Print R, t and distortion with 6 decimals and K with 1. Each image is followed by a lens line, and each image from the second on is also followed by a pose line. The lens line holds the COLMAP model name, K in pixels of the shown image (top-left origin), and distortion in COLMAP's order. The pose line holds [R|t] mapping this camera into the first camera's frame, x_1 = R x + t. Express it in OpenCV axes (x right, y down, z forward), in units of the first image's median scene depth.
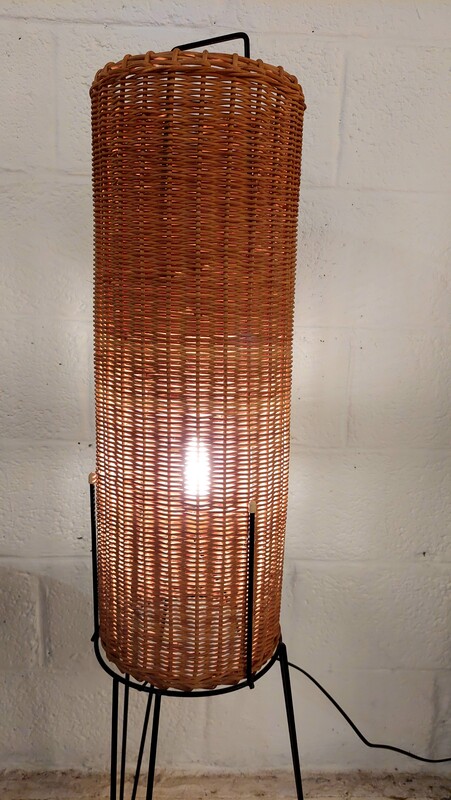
lens RADIAL K [[585.4, 0, 222.1], [0, 585.4, 407.2], [0, 0, 1]] dist [0.055564, -0.075384]
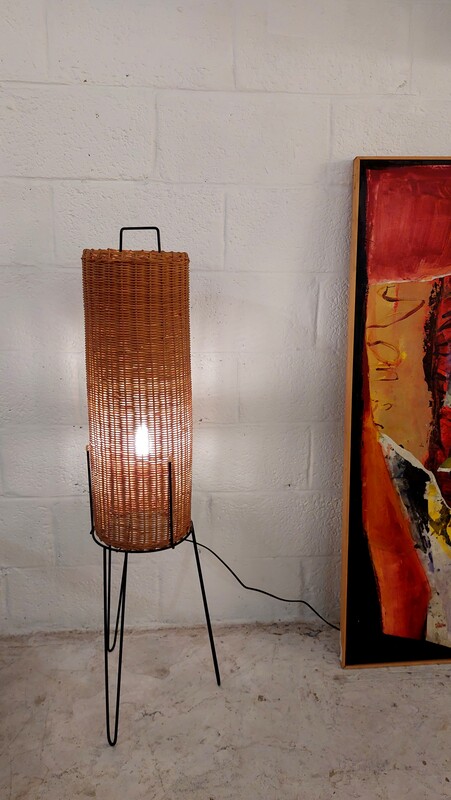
lens RADIAL K [[608.9, 0, 225.5], [0, 608.9, 400.0], [0, 0, 1]] dist [0.072956, -0.100222]
pose [[0.998212, -0.030297, 0.051530, 0.135071], [0.027314, 0.997963, 0.057648, -0.144962], [-0.053172, -0.056137, 0.997006, -1.055264]]
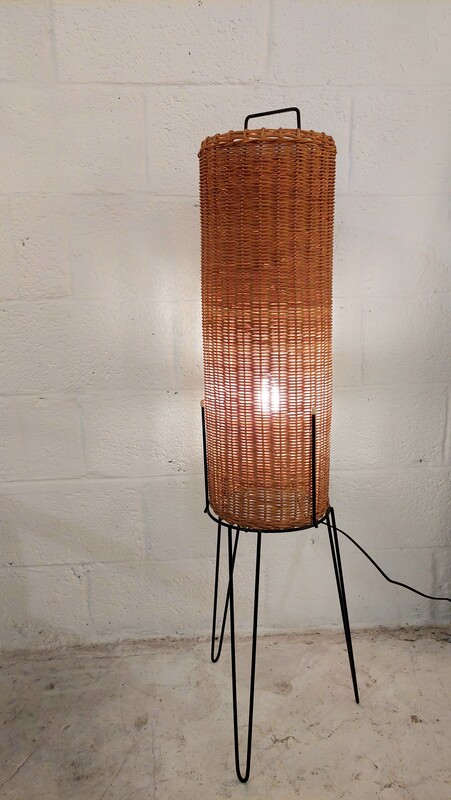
lens RADIAL K [[581.9, 0, 224.7], [0, 581.9, 409.3], [0, 0, 1]] dist [0.068121, -0.082160]
pose [[0.998413, -0.052262, 0.020978, -0.210279], [0.051570, 0.998147, 0.032290, 0.097719], [-0.022627, -0.031157, 0.999258, -0.540436]]
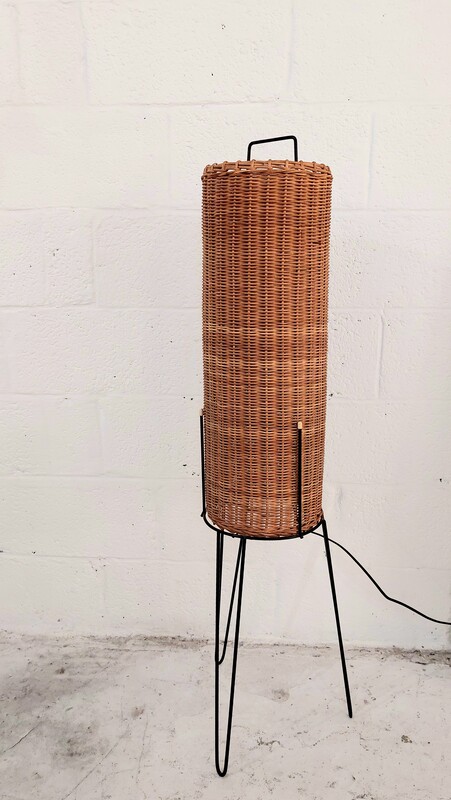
lens RADIAL K [[634.0, 0, 225.5], [0, 634.0, 406.3], [0, 0, 1]] dist [0.082436, -0.115716]
pose [[0.993561, -0.005889, -0.113149, 0.042068], [0.009097, 0.999570, 0.027862, 0.061465], [0.112936, -0.028712, 0.993187, -0.753183]]
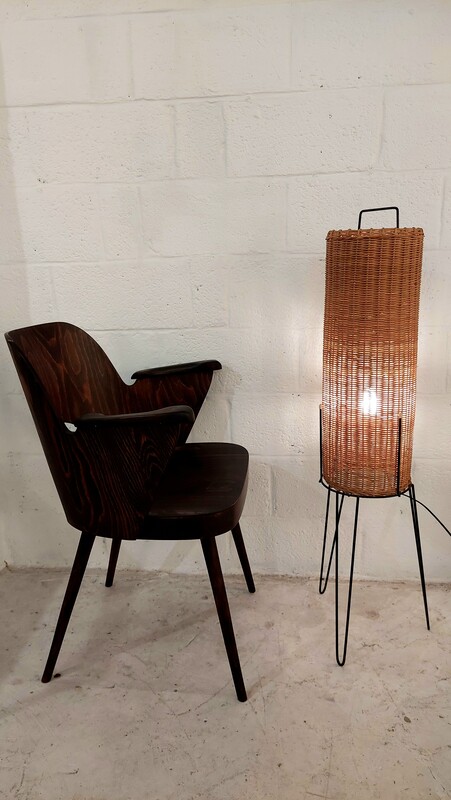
lens RADIAL K [[581.7, 0, 222.5], [0, 581.7, 412.1], [0, 0, 1]] dist [0.074772, -0.102818]
pose [[0.986668, -0.015700, -0.161988, -0.248451], [0.025791, 0.997842, 0.060384, 0.000867], [0.160690, -0.063757, 0.984943, -1.285167]]
